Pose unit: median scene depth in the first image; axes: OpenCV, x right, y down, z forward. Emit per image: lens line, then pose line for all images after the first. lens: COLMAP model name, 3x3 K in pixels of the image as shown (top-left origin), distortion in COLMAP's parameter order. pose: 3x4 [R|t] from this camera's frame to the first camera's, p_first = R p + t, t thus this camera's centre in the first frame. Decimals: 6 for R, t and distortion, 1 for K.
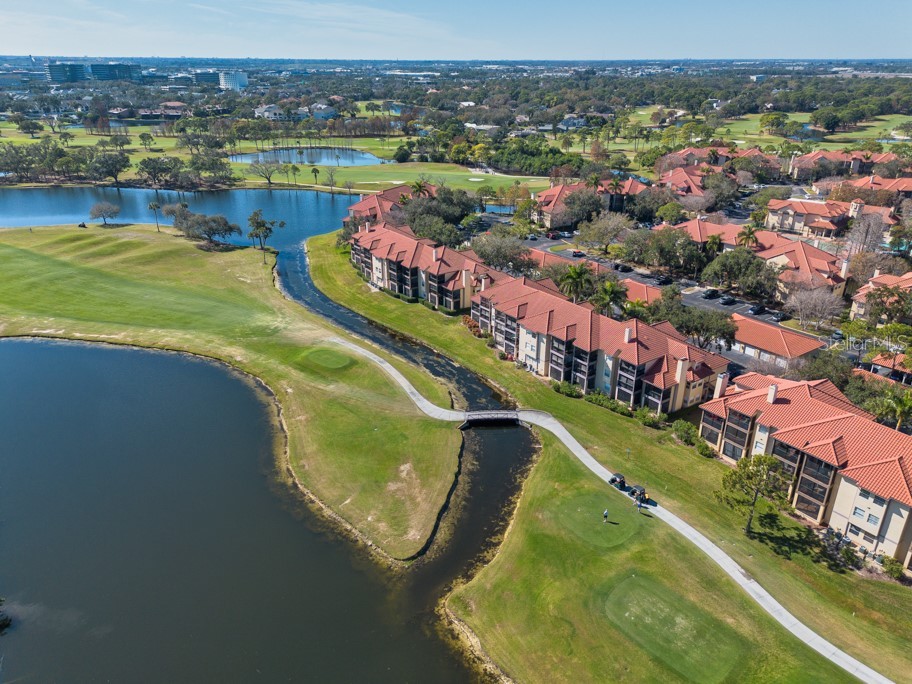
lens RADIAL K [[638.2, 0, 456.1], [0, 638.2, 359.4], [0, 0, 1]] dist [0.056617, -0.048837]
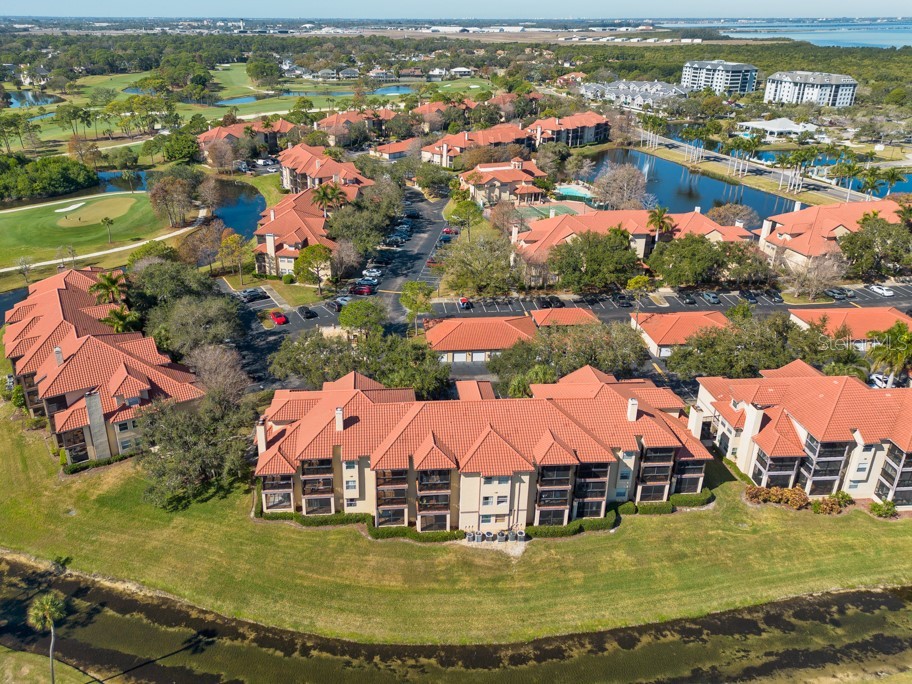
lens RADIAL K [[662.1, 0, 410.8], [0, 662.1, 303.4], [0, 0, 1]] dist [0.067247, -0.066046]
pose [[0.518879, -0.337801, 0.785274, -0.528631], [0.362804, 0.918798, 0.155511, -0.408720], [-0.774040, 0.204209, 0.599301, 0.882857]]
